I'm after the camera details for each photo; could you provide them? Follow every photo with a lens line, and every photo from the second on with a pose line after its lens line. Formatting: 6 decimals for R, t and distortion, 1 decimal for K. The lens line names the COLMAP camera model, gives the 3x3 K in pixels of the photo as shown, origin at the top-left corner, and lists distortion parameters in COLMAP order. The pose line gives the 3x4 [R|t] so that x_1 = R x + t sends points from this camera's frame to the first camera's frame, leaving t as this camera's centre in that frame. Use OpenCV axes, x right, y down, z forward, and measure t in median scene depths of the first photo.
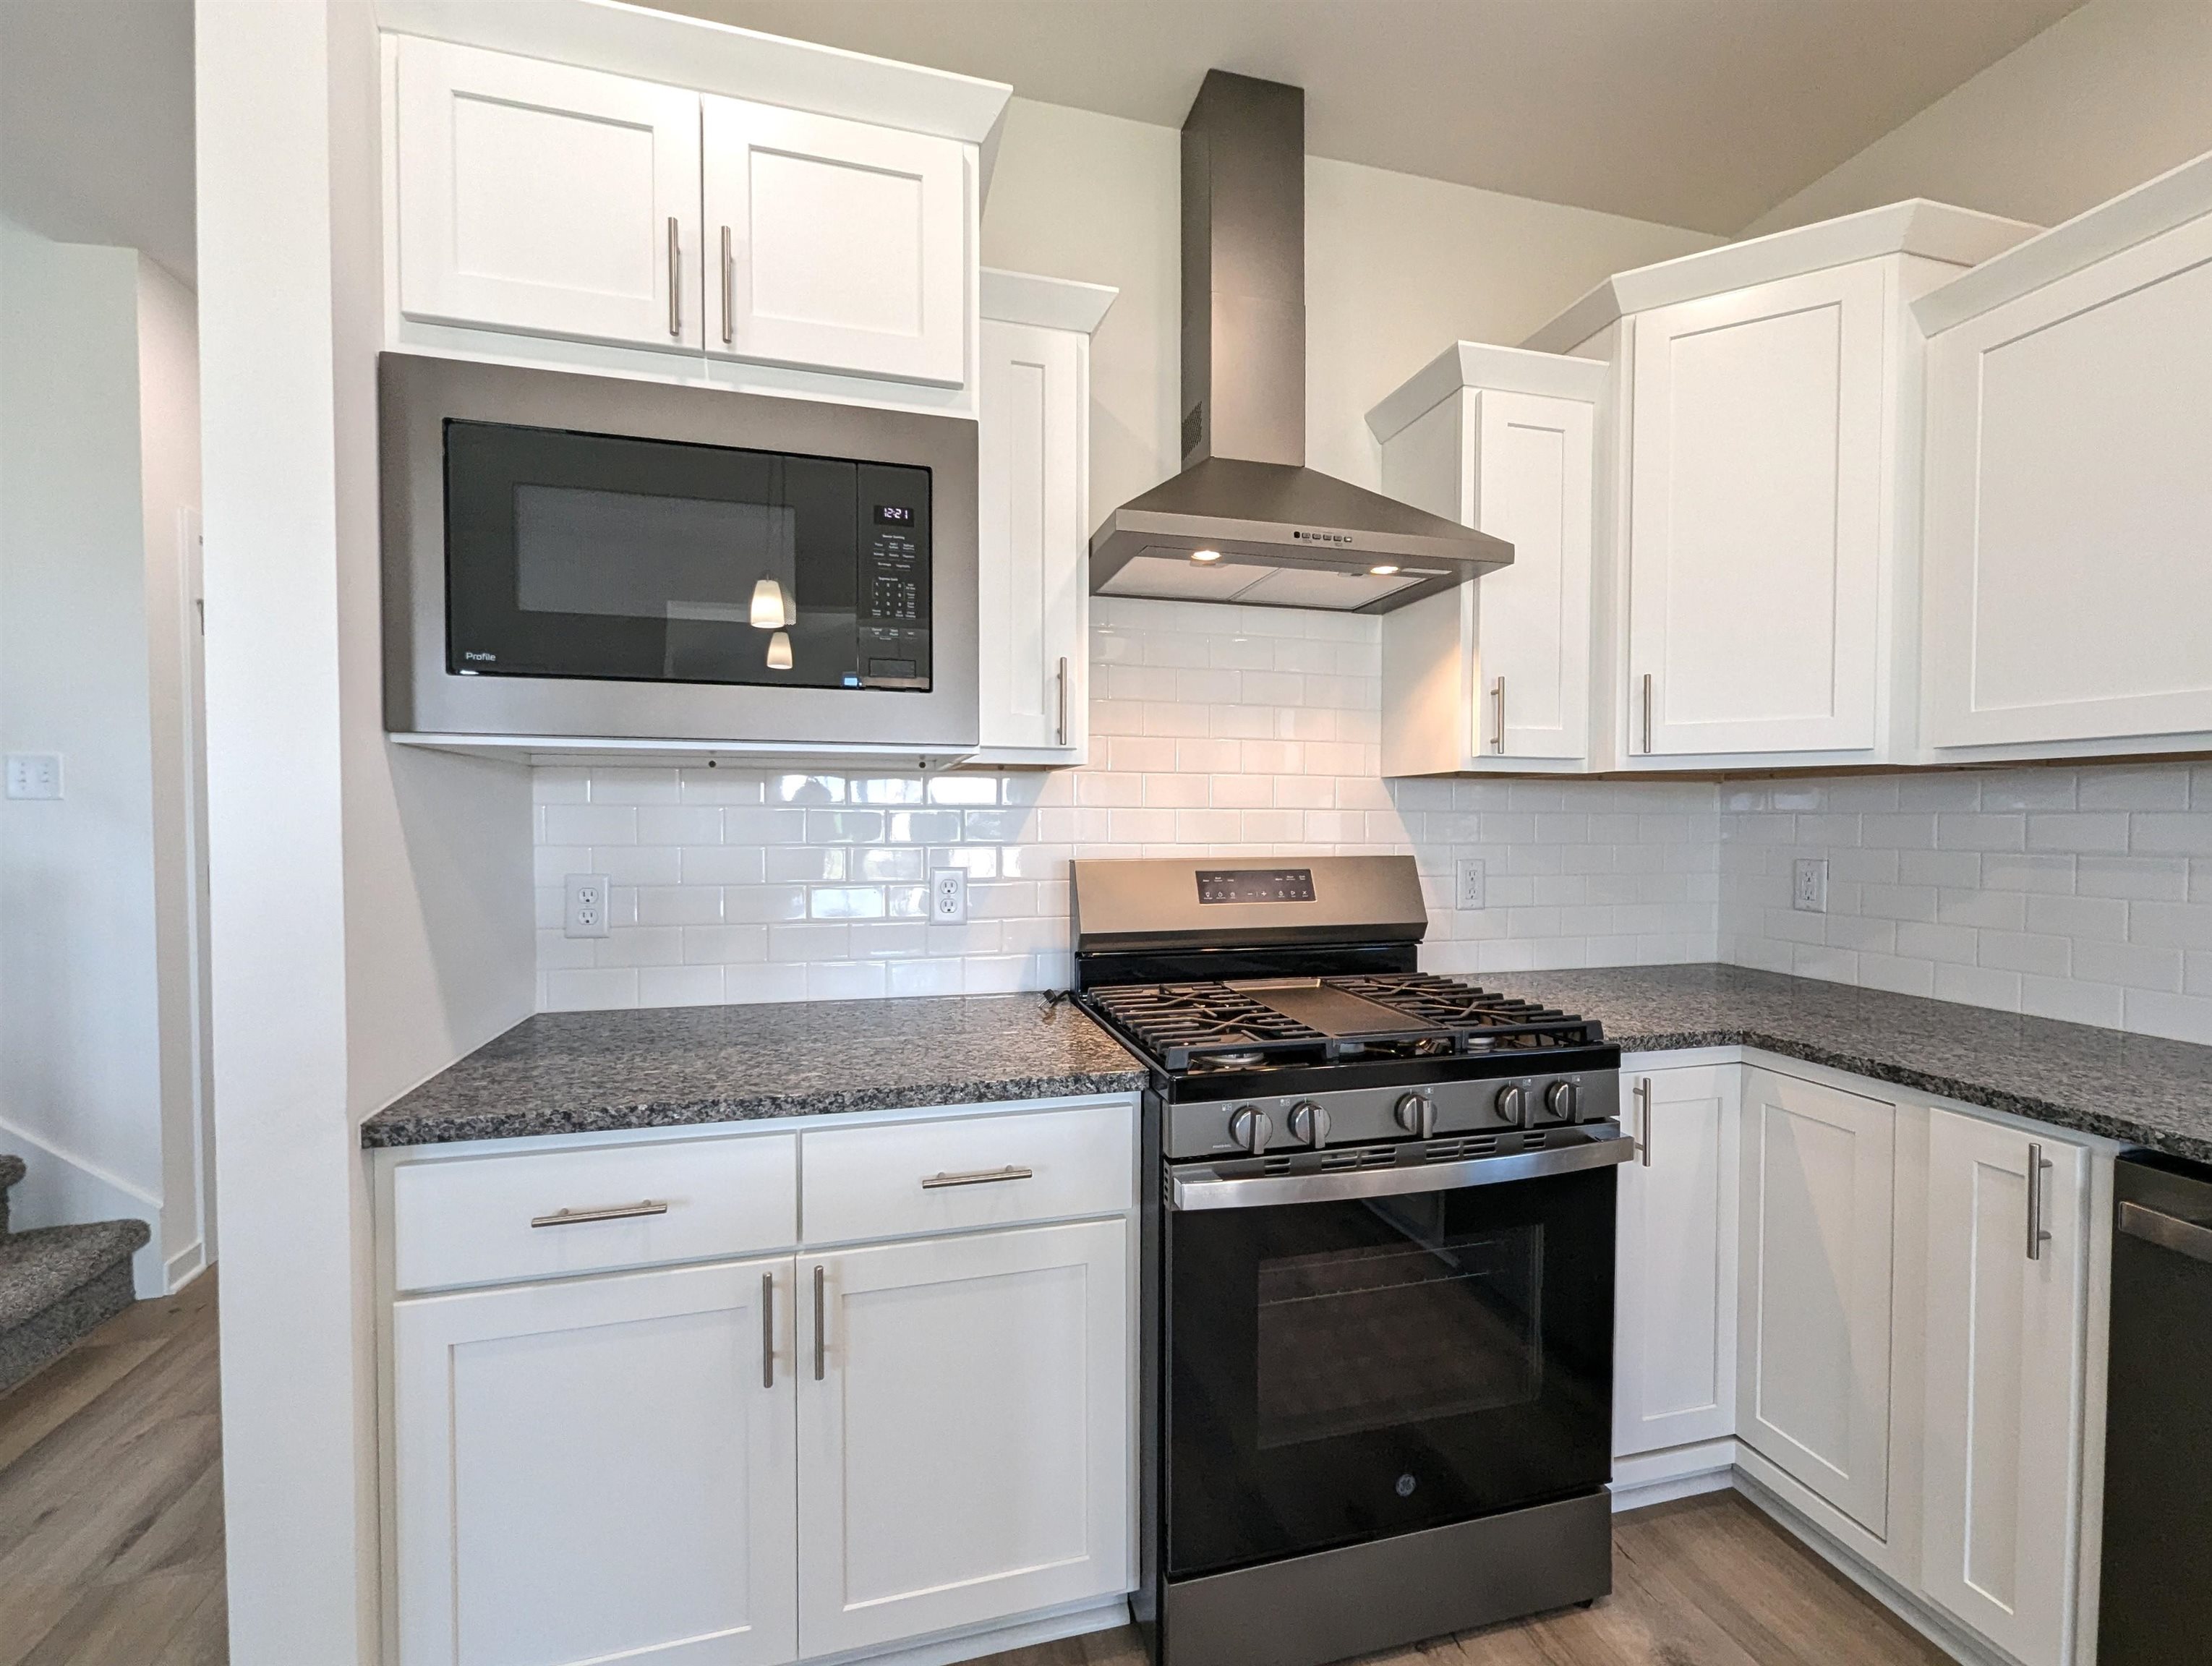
lens RADIAL K [[944.3, 0, 1112.5], [0, 944.3, 841.7], [0, 0, 1]] dist [0.000910, 0.000268]
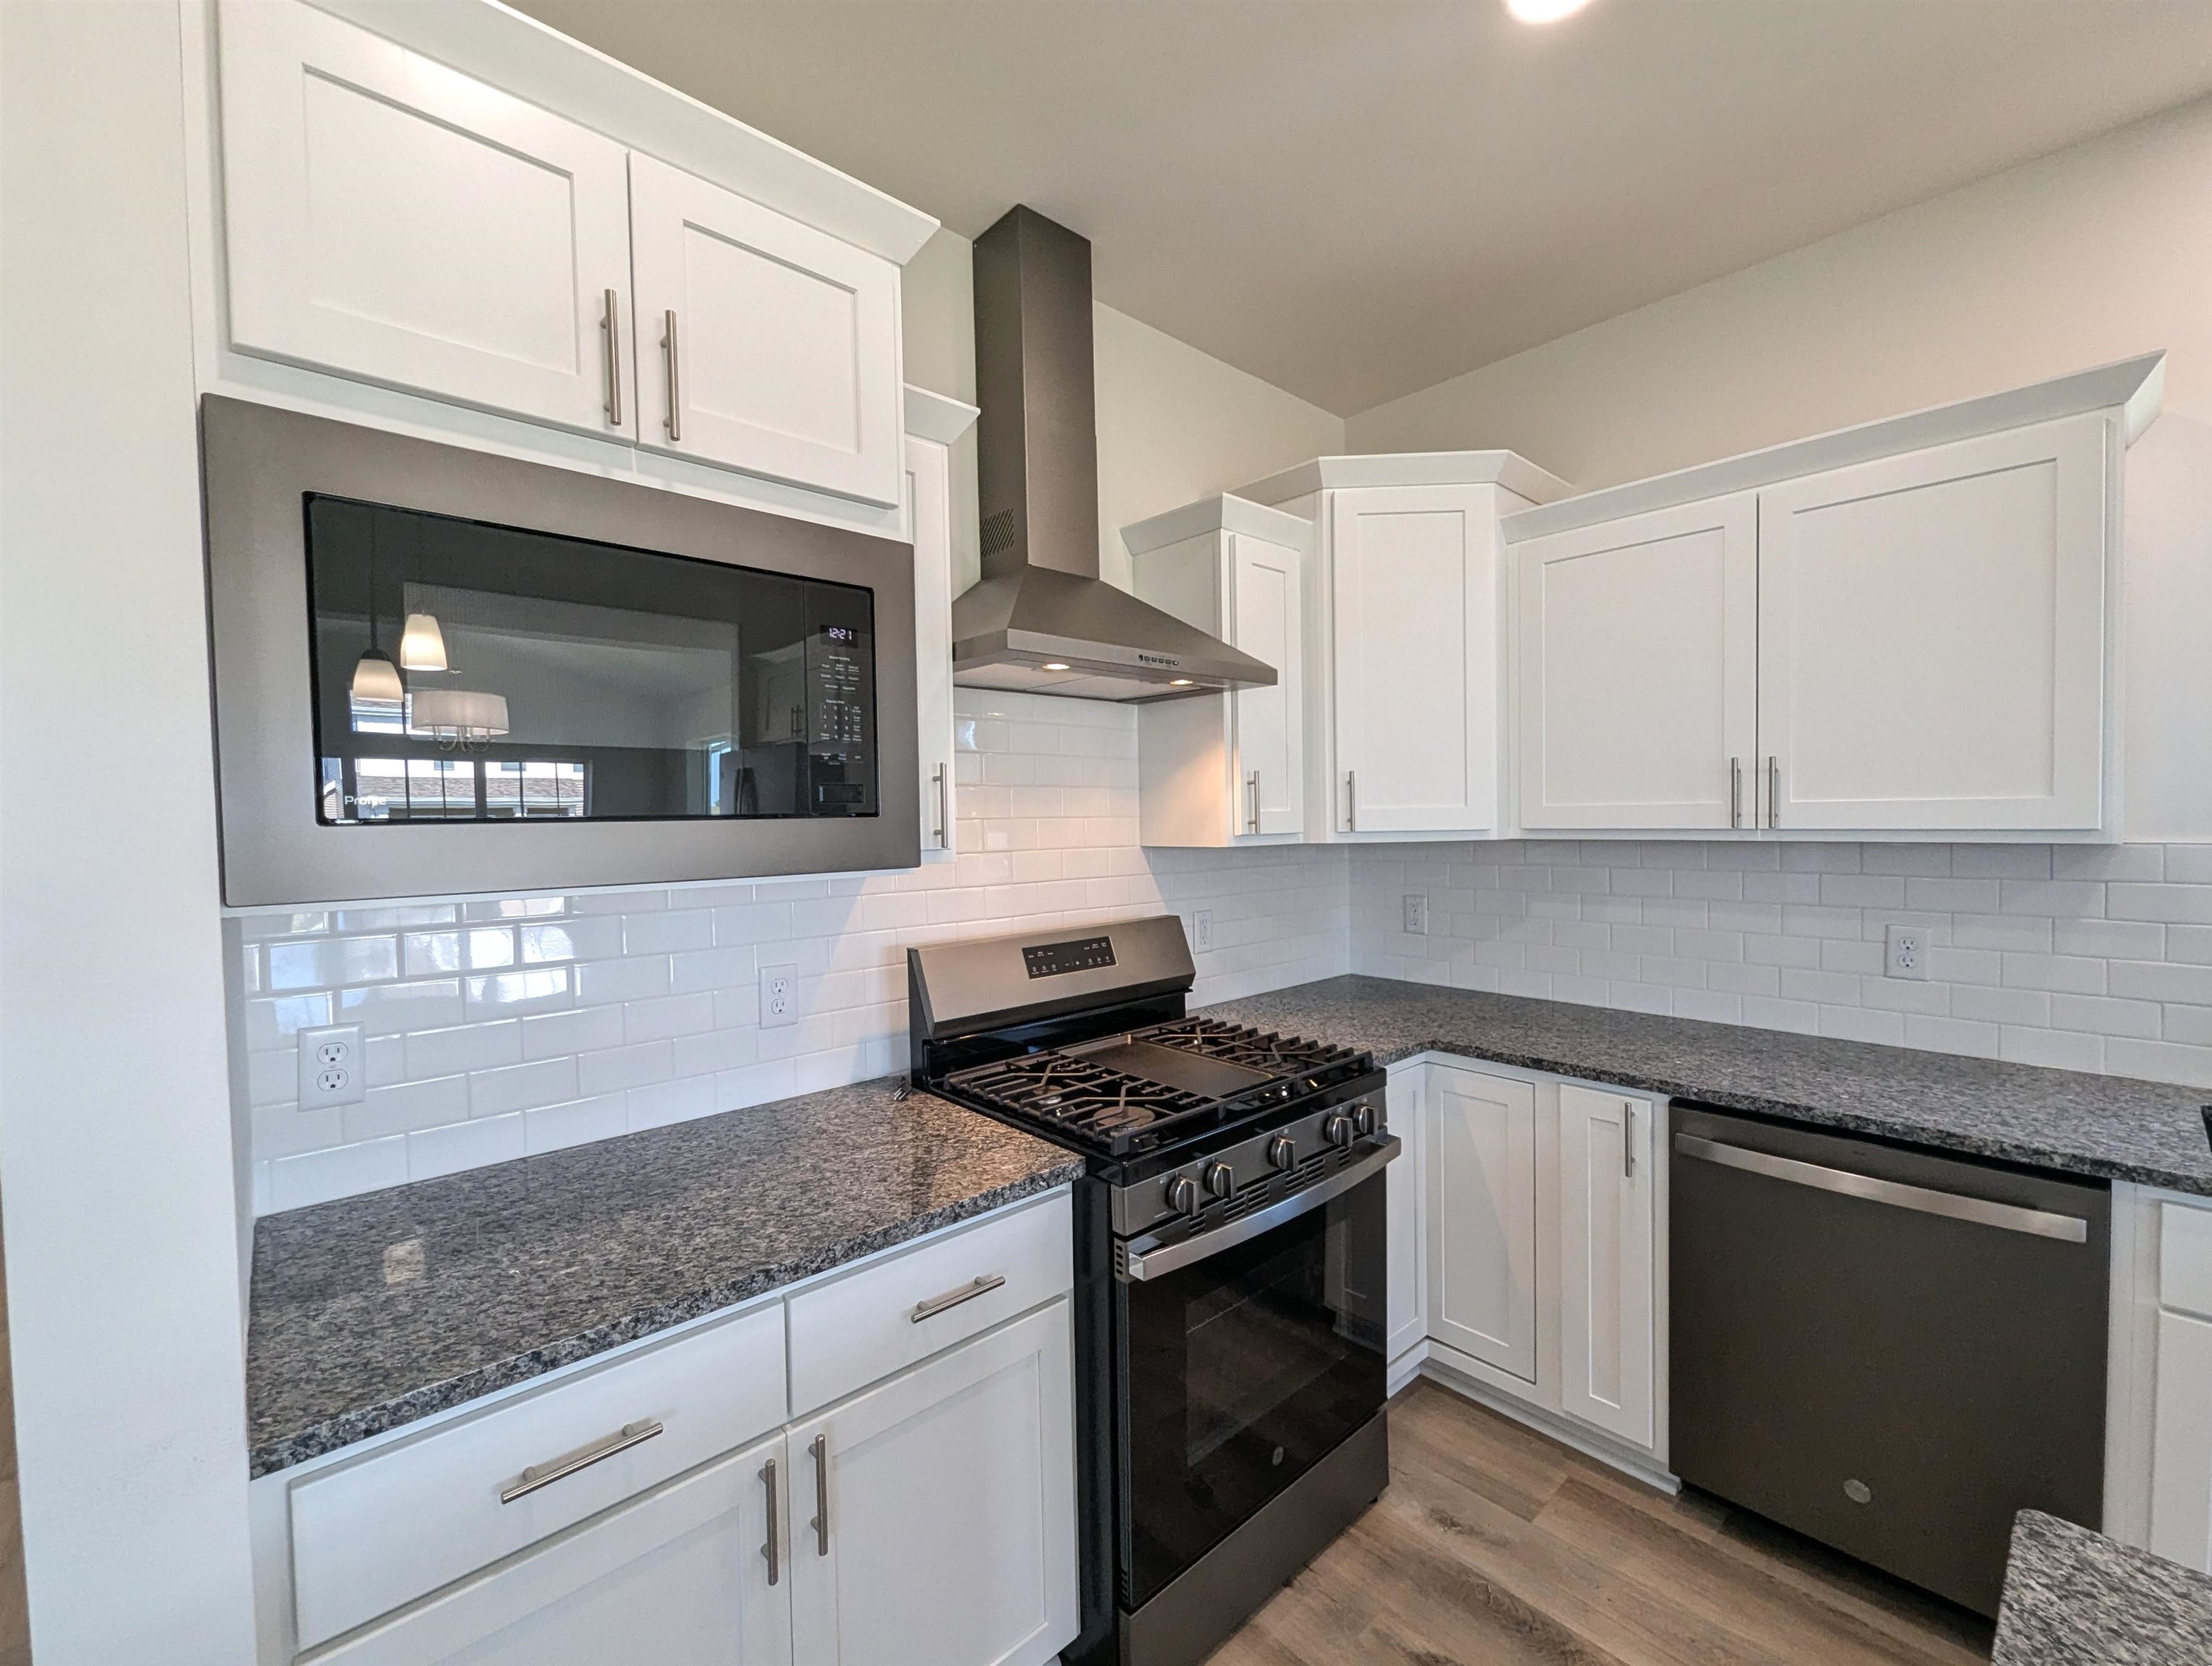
lens RADIAL K [[920.2, 0, 1106.1], [0, 920.2, 842.7], [0, 0, 1]] dist [0.001111, 0.000721]
pose [[0.889168, -0.030938, 0.456533, -0.406595], [0.030506, 0.999500, 0.008319, -0.127914], [-0.456562, 0.006530, 0.889668, 0.037103]]
